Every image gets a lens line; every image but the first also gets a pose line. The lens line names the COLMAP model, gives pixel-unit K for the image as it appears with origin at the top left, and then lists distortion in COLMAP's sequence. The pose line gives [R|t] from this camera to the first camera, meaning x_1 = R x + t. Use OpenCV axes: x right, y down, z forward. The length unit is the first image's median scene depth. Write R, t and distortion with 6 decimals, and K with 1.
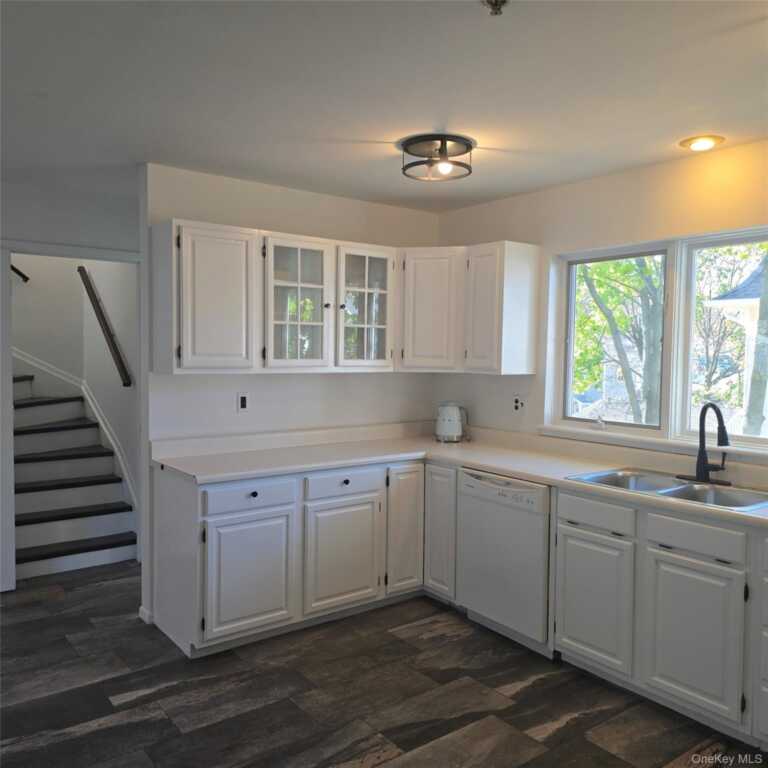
lens RADIAL K [[685.9, 0, 385.0], [0, 685.9, 376.2], [0, 0, 1]] dist [0.087164, -0.100016]
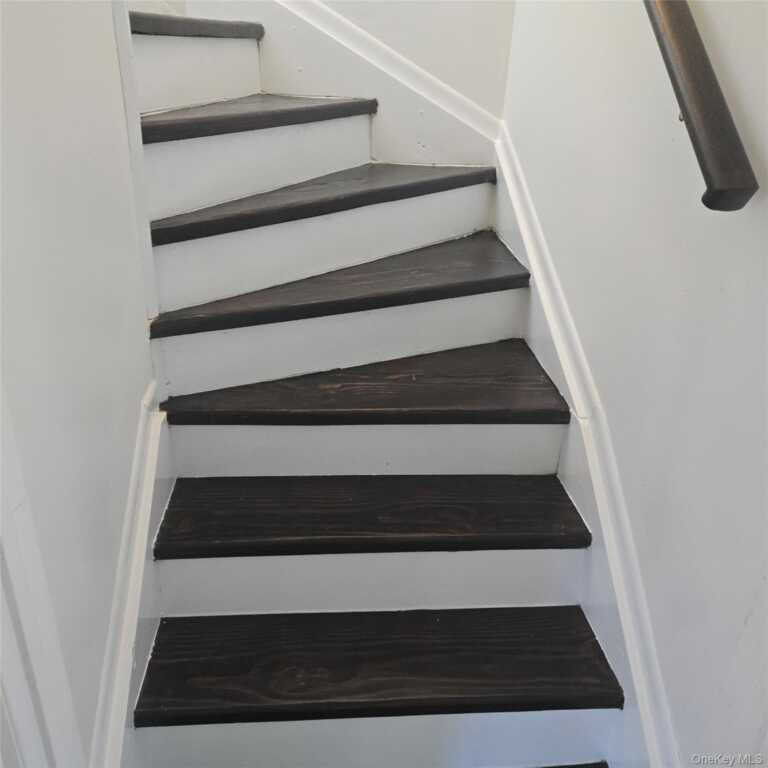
lens RADIAL K [[686.7, 0, 376.1], [0, 686.7, 376.6], [0, 0, 1]] dist [0.097628, -0.113308]
pose [[0.840675, 0.250282, -0.480235, -0.293057], [-0.049117, 0.918378, 0.392645, -0.010502], [0.539309, -0.306499, 0.784350, 0.664996]]
